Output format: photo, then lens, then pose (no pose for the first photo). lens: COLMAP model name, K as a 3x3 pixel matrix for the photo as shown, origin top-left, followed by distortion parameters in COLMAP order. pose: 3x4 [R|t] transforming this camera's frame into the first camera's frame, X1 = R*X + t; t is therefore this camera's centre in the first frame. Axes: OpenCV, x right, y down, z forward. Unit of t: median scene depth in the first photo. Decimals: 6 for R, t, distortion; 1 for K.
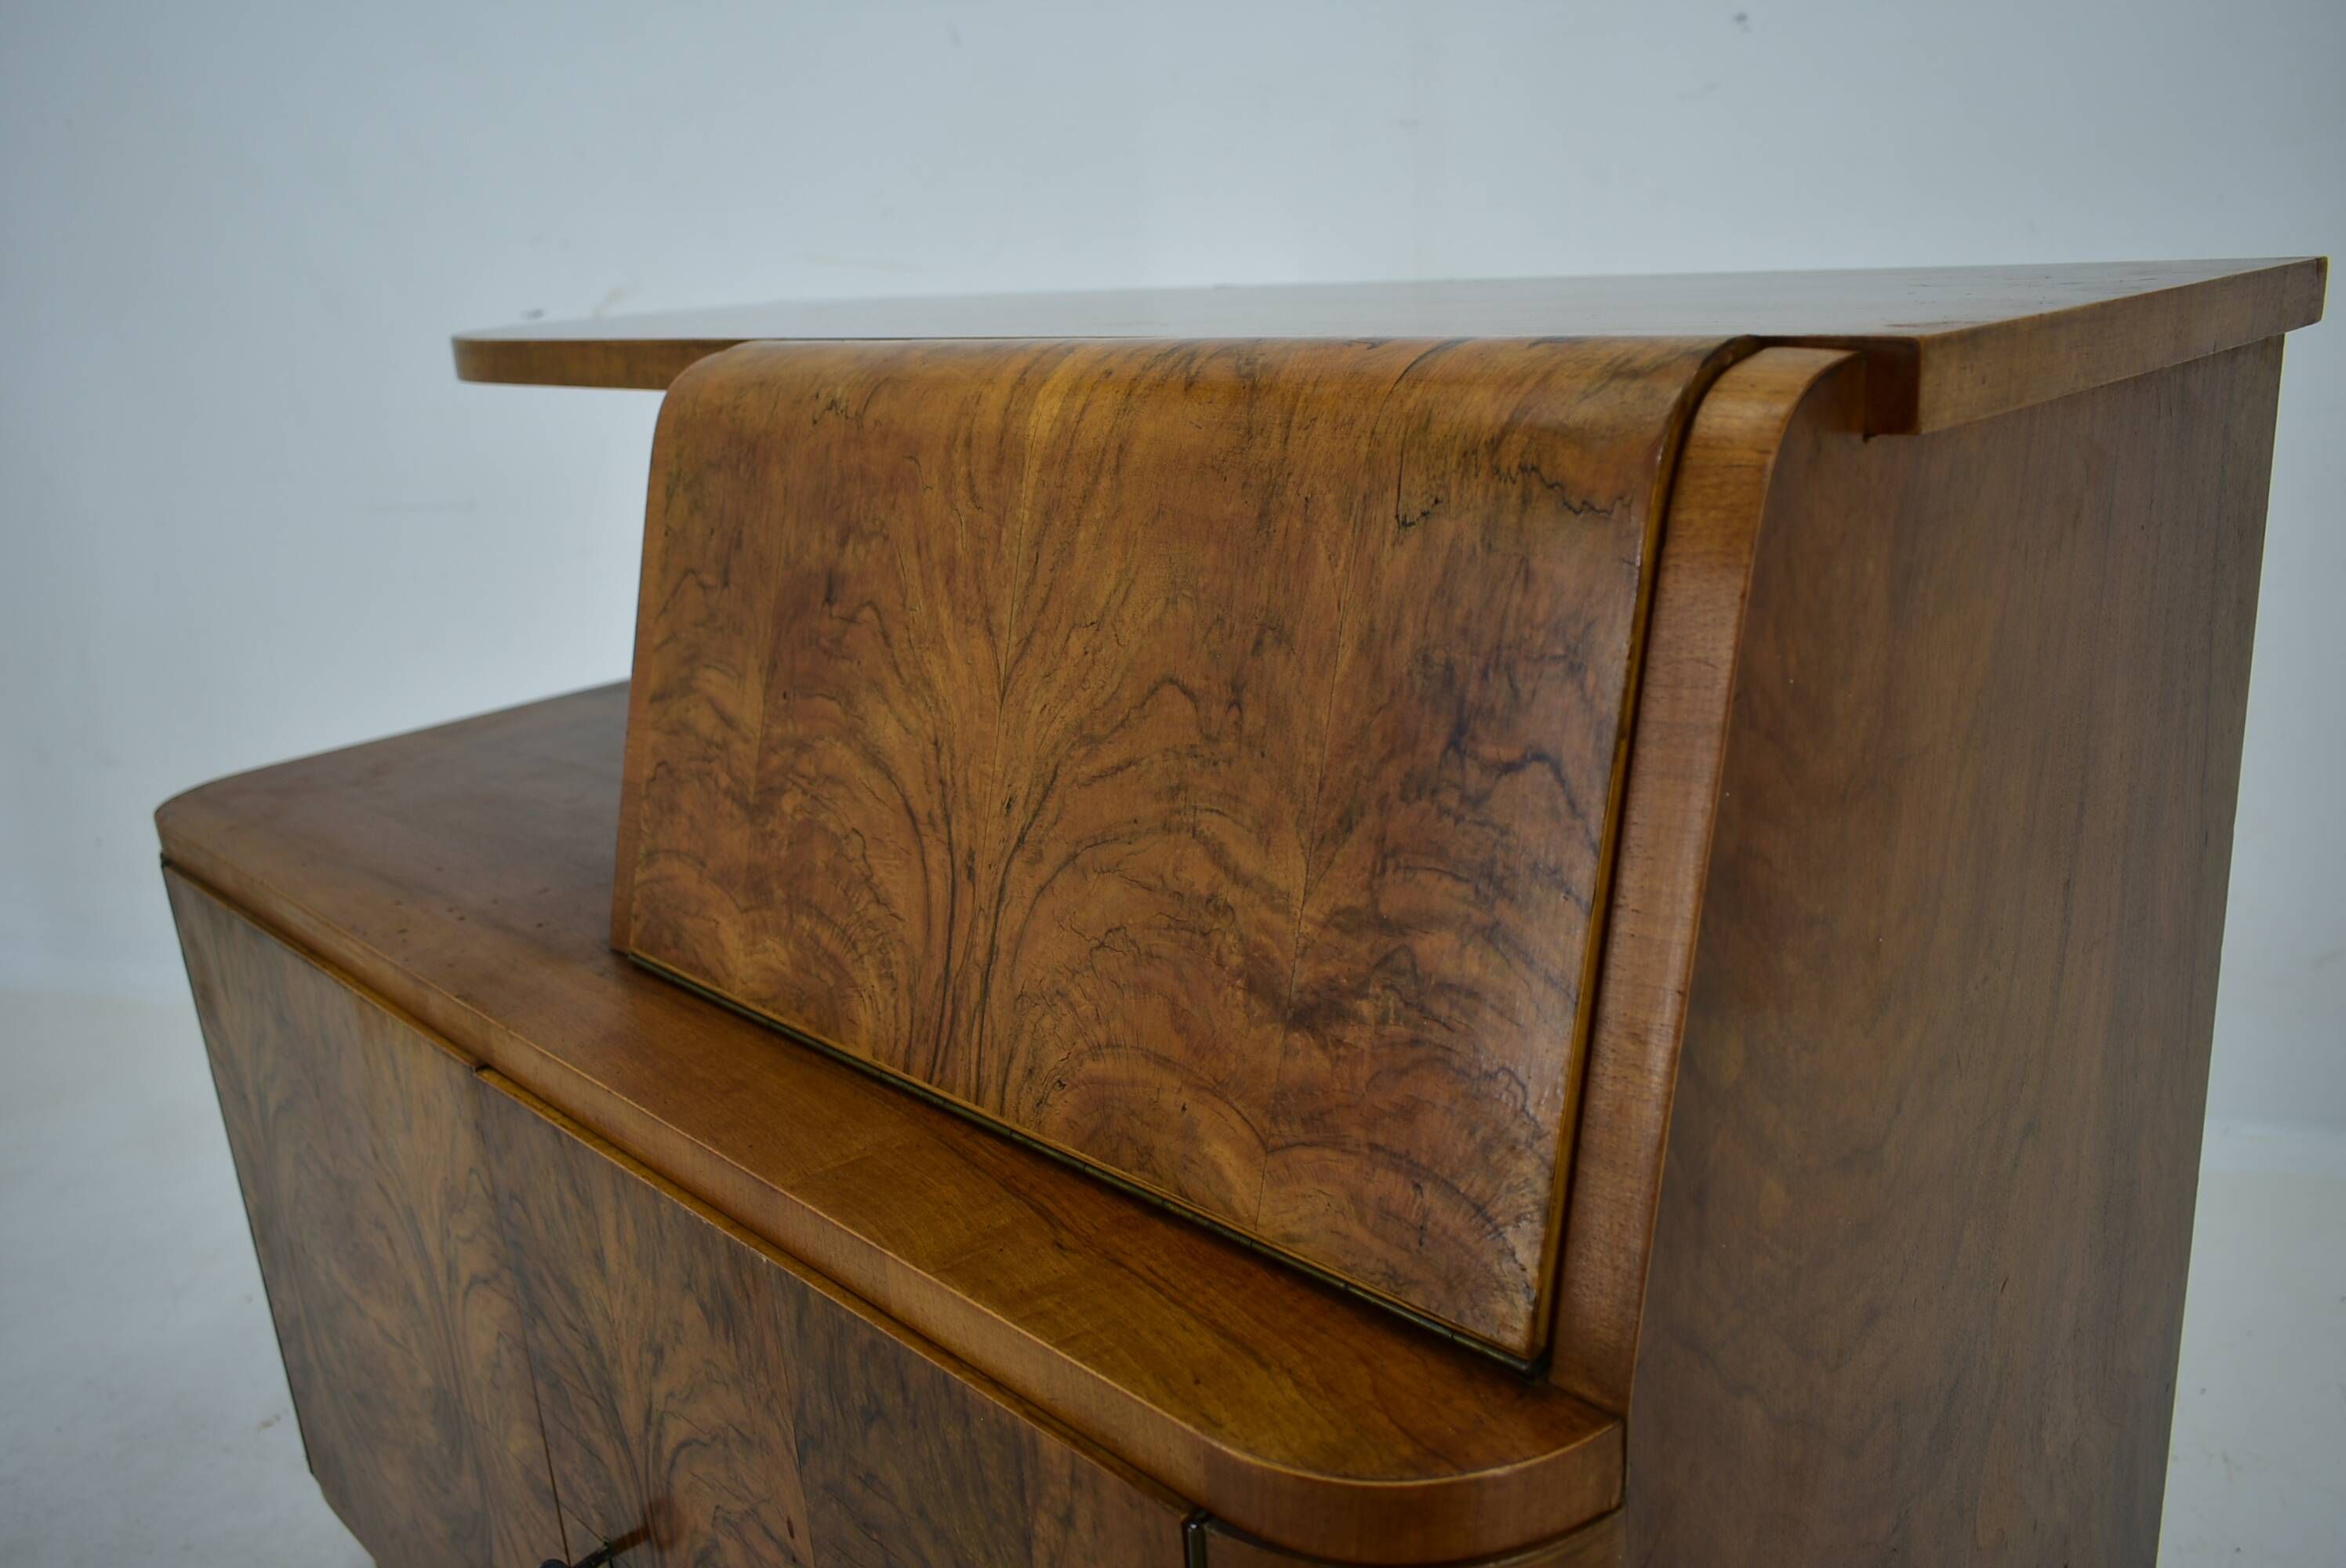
lens RADIAL K [[1822.1, 0, 1176.4], [0, 1822.1, 785.7], [0, 0, 1]] dist [-0.019492, 0.007714]
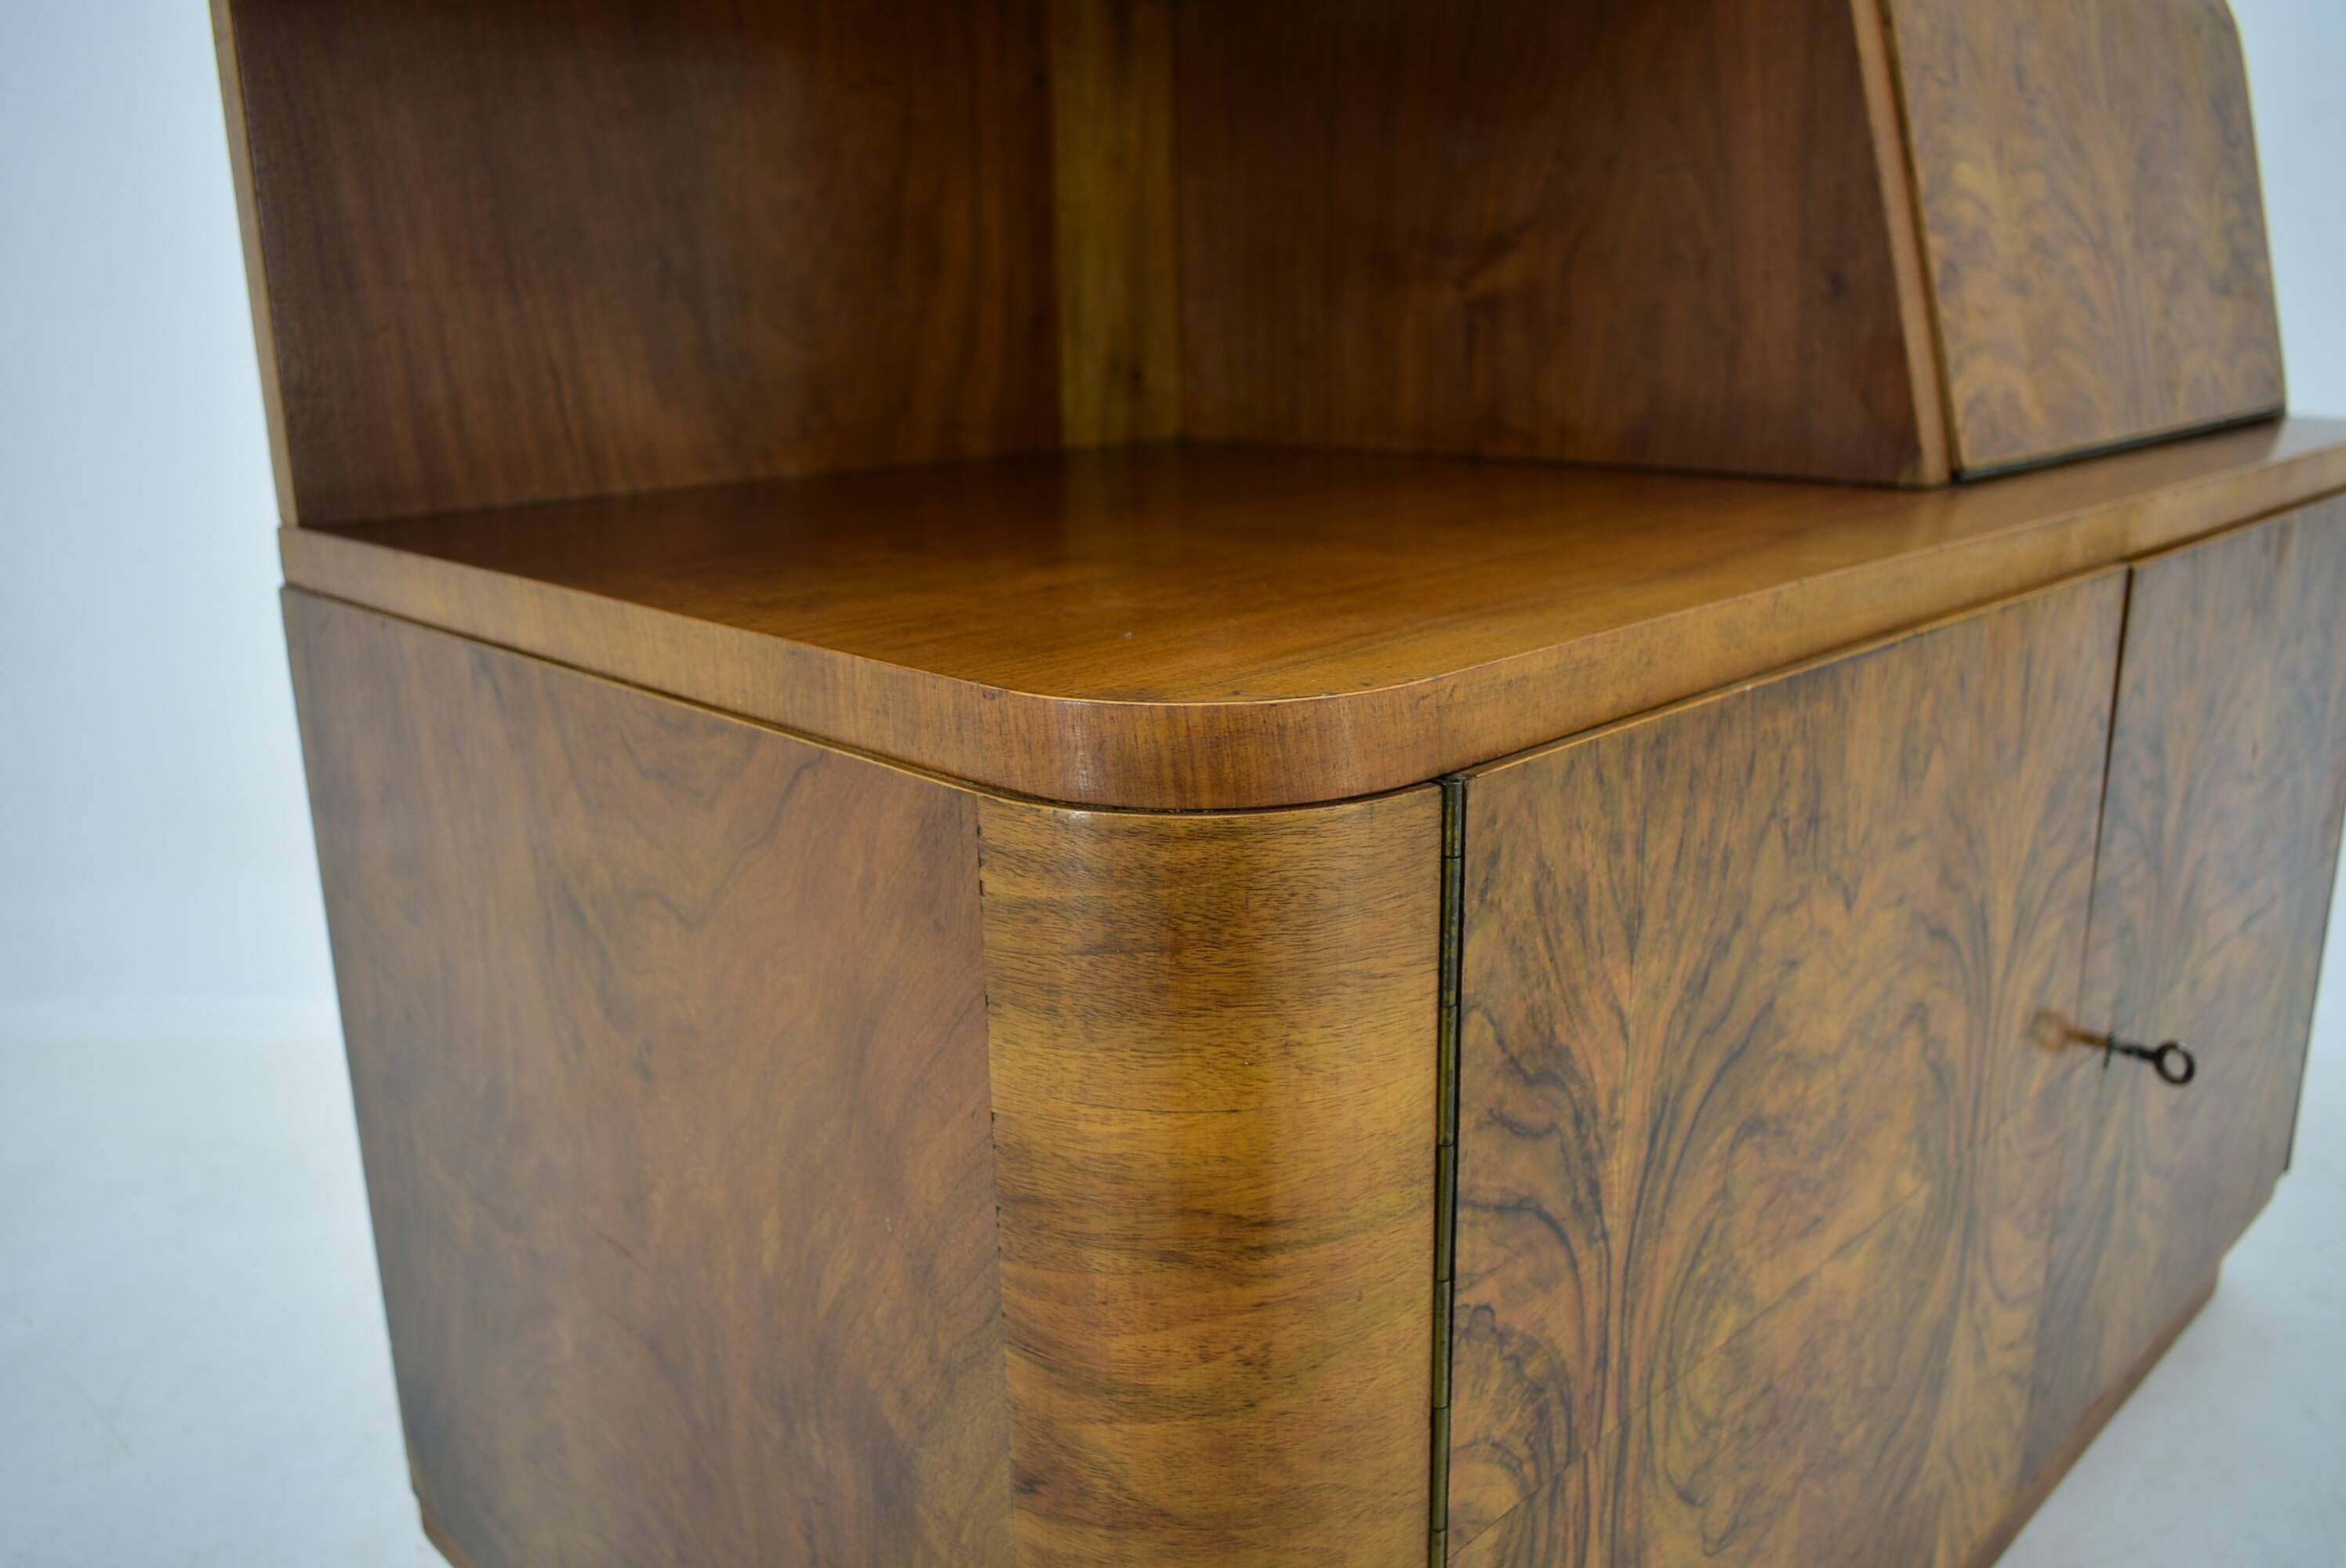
lens RADIAL K [[1822.1, 0, 1175.9], [0, 1822.1, 782.8], [0, 0, 1]] dist [-0.019492, 0.007714]
pose [[-0.003389, -0.205283, 0.978697, -1.742116], [0.307449, 0.931084, 0.196360, -0.096301], [-0.951558, 0.301565, 0.059958, 1.906051]]
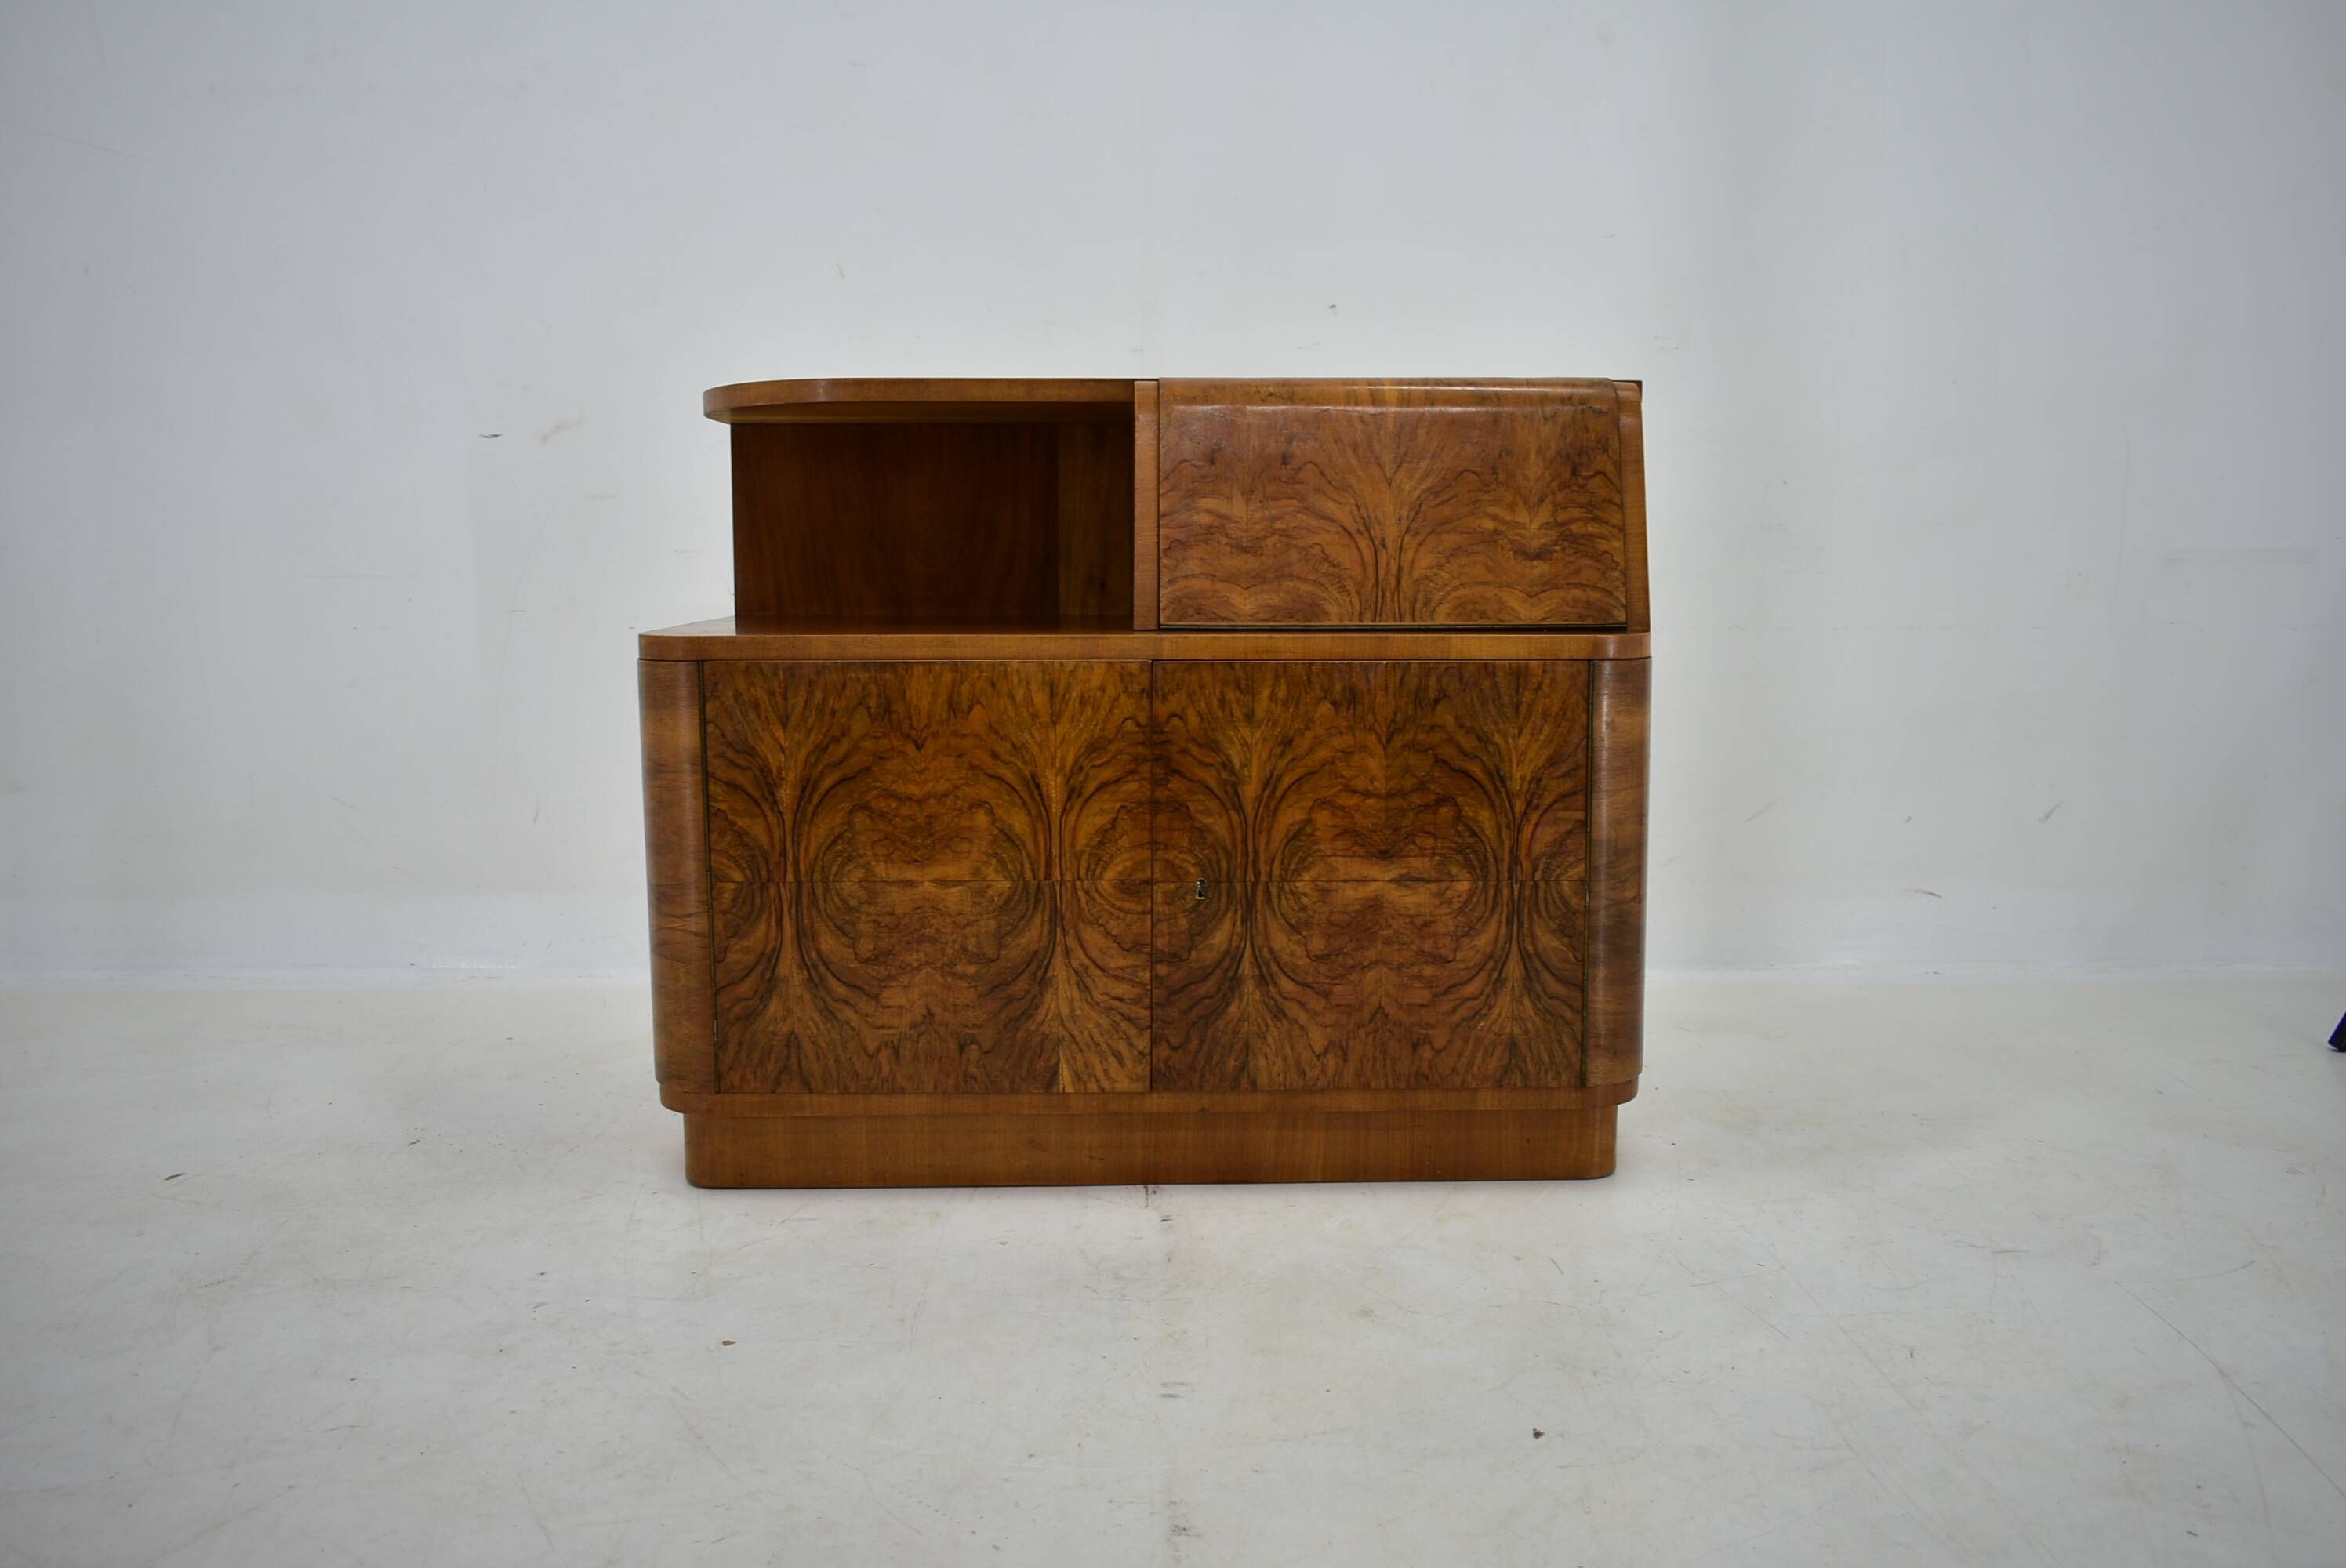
lens RADIAL K [[1917.6, 0, 1171.7], [0, 1917.6, 771.6], [0, 0, 1]] dist [-0.009633, 0.000282]
pose [[0.683712, -0.025196, 0.729316, -2.819477], [0.173024, 0.976503, -0.128469, 0.801396], [-0.708943, 0.214025, 0.672007, -0.807442]]
